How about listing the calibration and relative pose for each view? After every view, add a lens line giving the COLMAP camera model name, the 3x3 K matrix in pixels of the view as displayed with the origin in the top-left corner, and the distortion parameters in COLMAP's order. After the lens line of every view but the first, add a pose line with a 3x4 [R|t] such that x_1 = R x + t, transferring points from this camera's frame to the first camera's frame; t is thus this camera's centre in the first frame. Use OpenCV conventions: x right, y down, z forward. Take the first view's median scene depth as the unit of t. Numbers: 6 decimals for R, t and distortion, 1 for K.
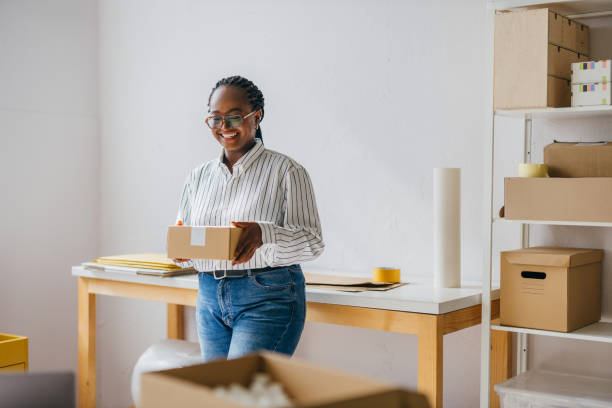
lens RADIAL K [[891.5, 0, 309.3], [0, 891.5, 218.7], [0, 0, 1]] dist [0.002785, -0.024763]
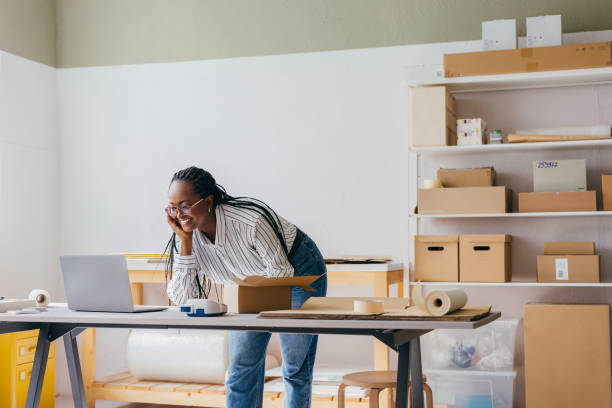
lens RADIAL K [[915.3, 0, 306.0], [0, 915.3, 204.0], [0, 0, 1]] dist [0.017714, 0.025459]
pose [[0.946926, 0.008097, 0.321349, -0.503051], [0.021121, 0.995955, -0.087333, 0.122063], [-0.320757, 0.089485, 0.942925, -0.494220]]
